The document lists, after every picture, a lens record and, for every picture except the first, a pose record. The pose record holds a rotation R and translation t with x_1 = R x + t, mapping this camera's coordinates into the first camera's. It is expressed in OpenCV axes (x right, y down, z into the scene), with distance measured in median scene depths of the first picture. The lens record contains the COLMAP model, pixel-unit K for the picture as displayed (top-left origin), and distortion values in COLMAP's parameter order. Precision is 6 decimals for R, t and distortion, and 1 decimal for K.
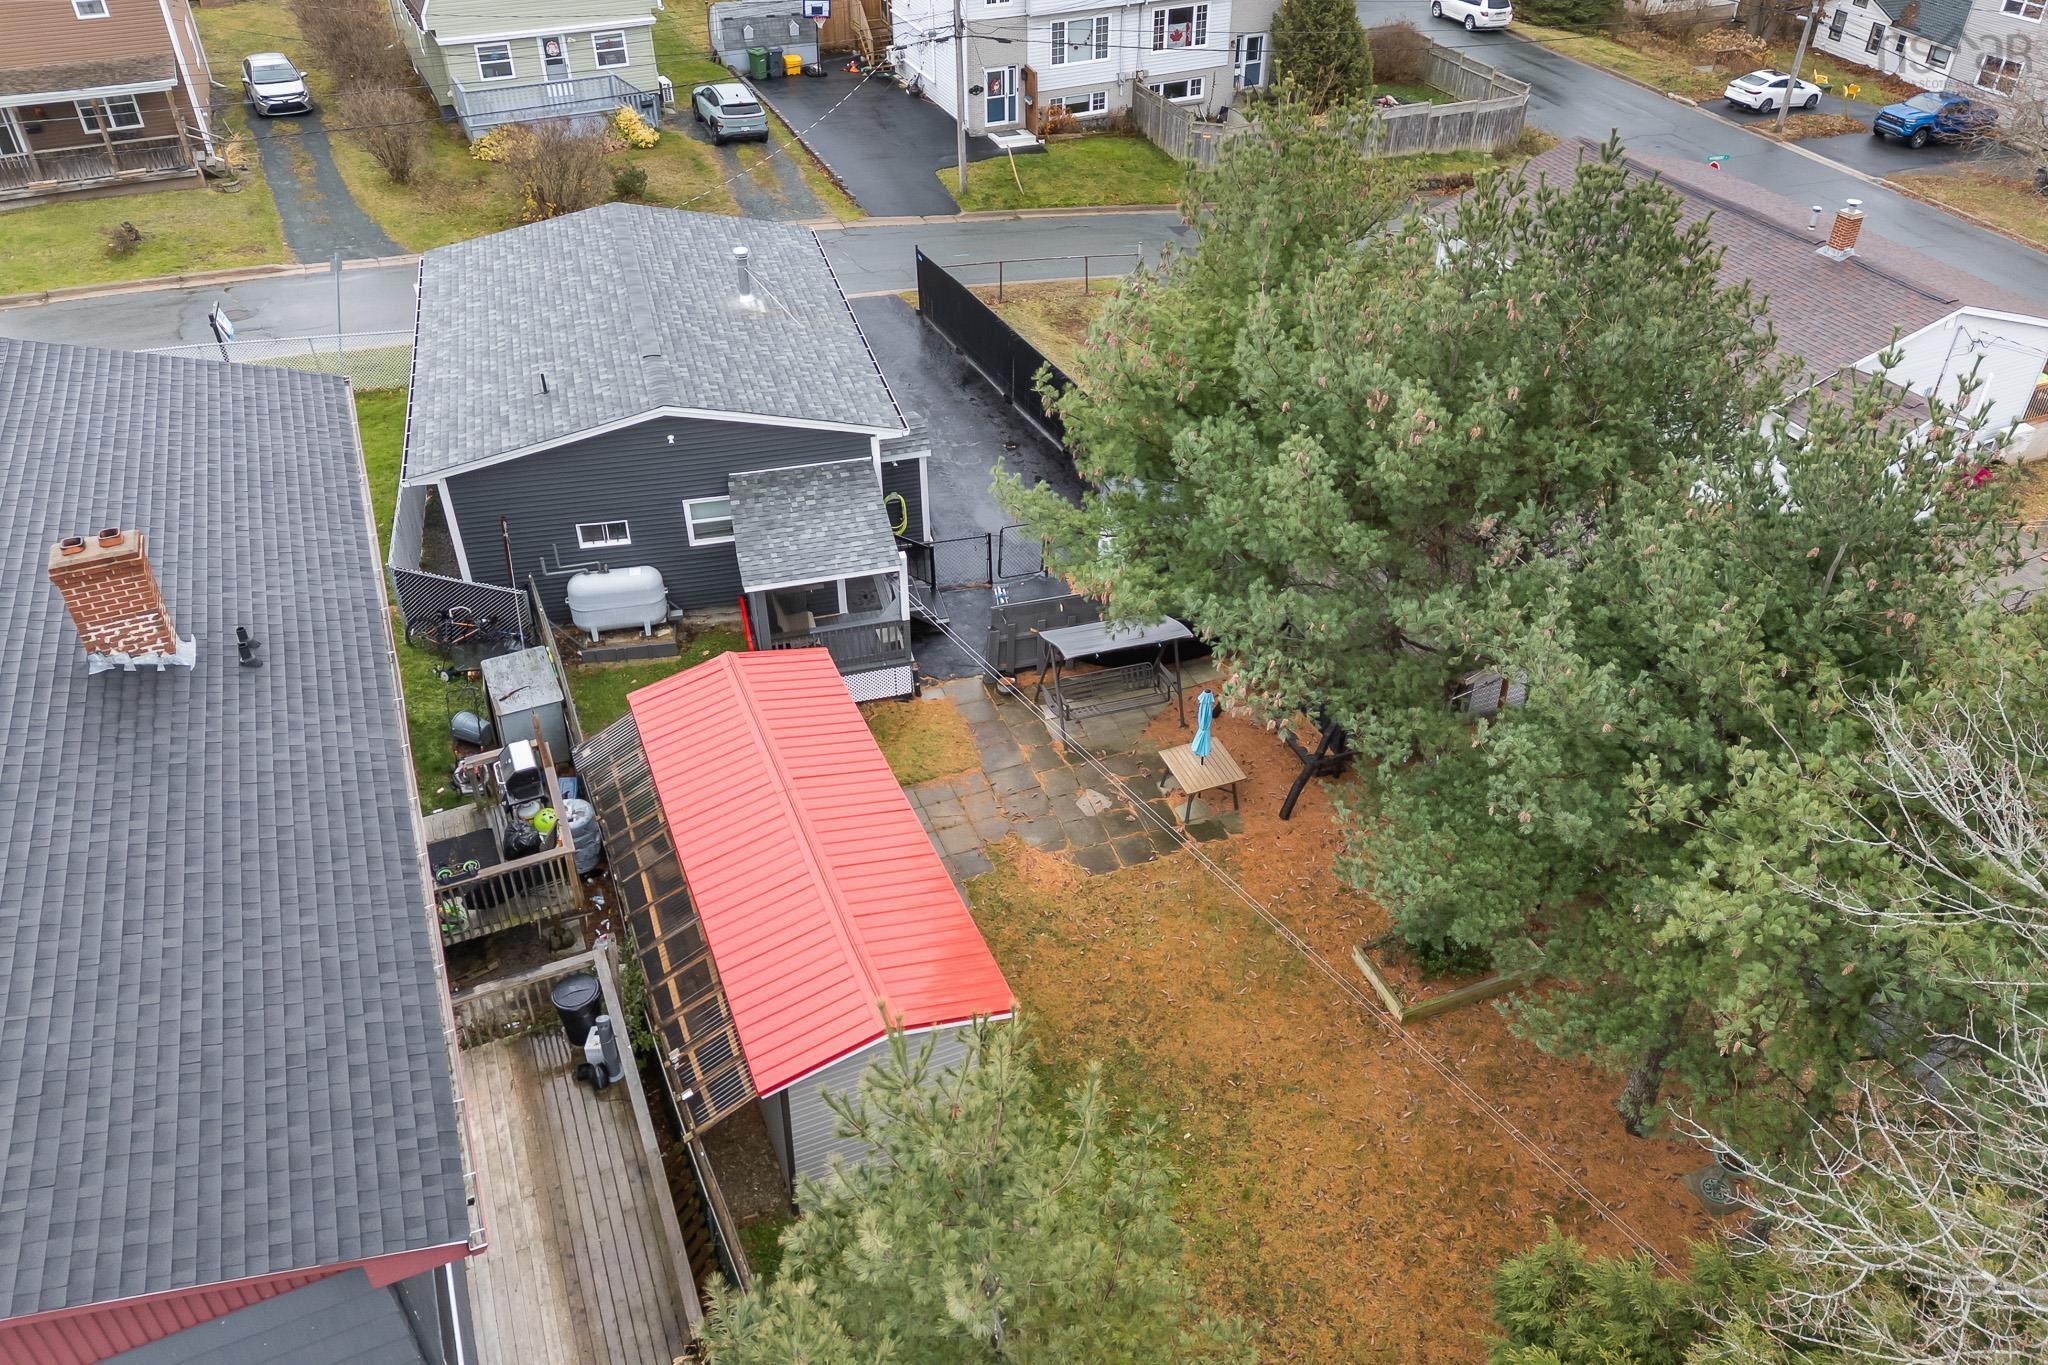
lens RADIAL K [[1527.1, 0, 1029.9], [0, 1527.1, 603.9], [0, 0, 1]] dist [0.105255, -0.120632]
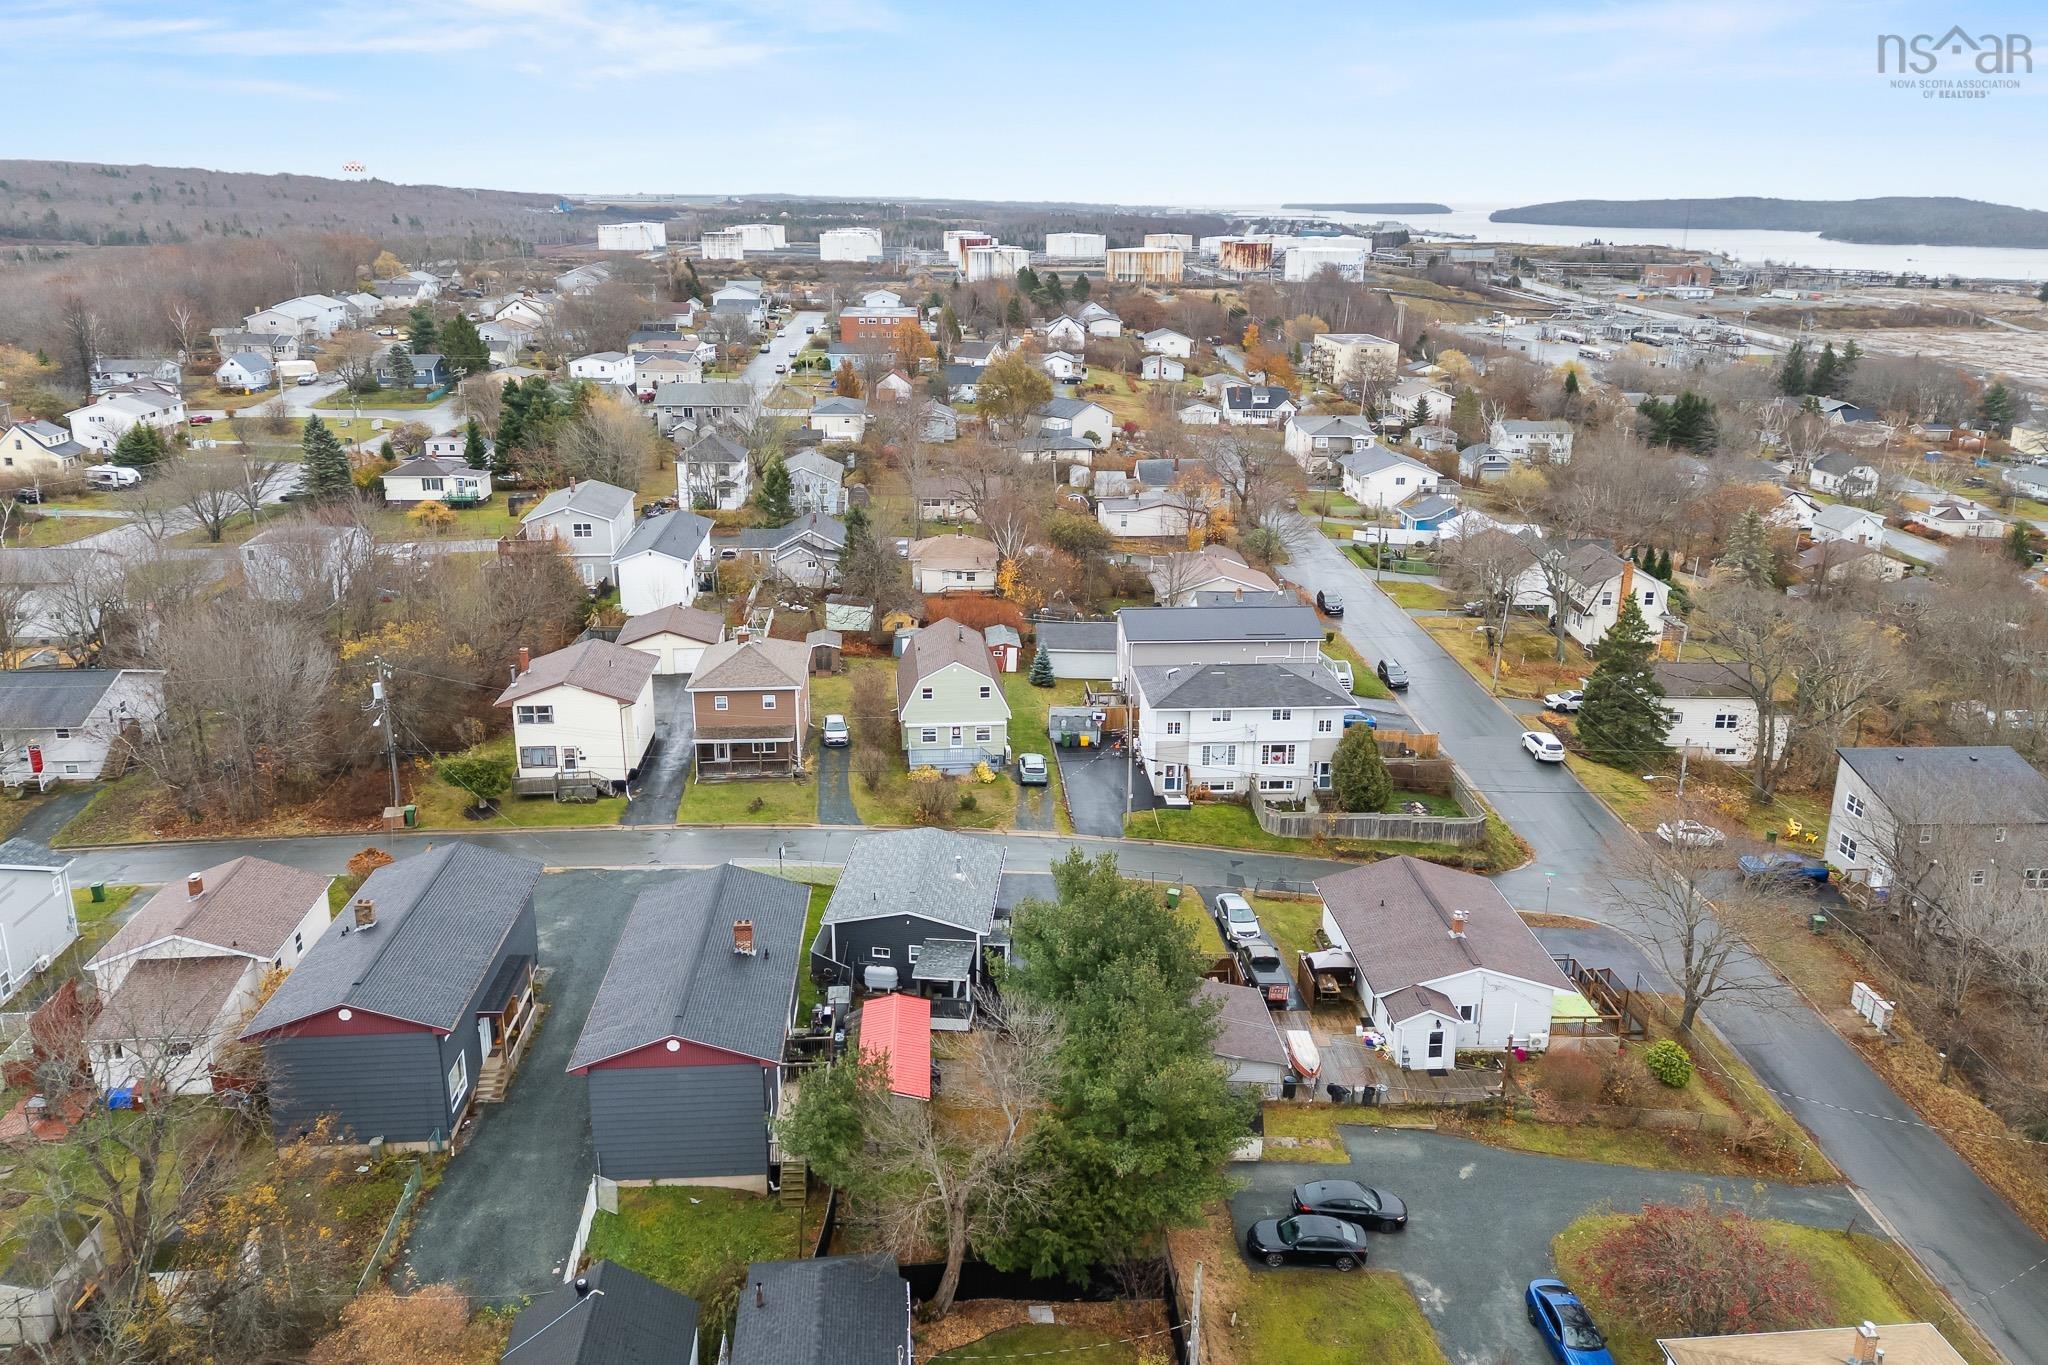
lens RADIAL K [[1527.1, 0, 1029.9], [0, 1527.1, 603.9], [0, 0, 1]] dist [0.105255, -0.120632]
pose [[0.939951, 0.102784, -0.325464, 0.510164], [-0.204133, 0.933522, -0.294731, 0.081195], [0.273534, 0.343471, 0.898447, -1.028696]]
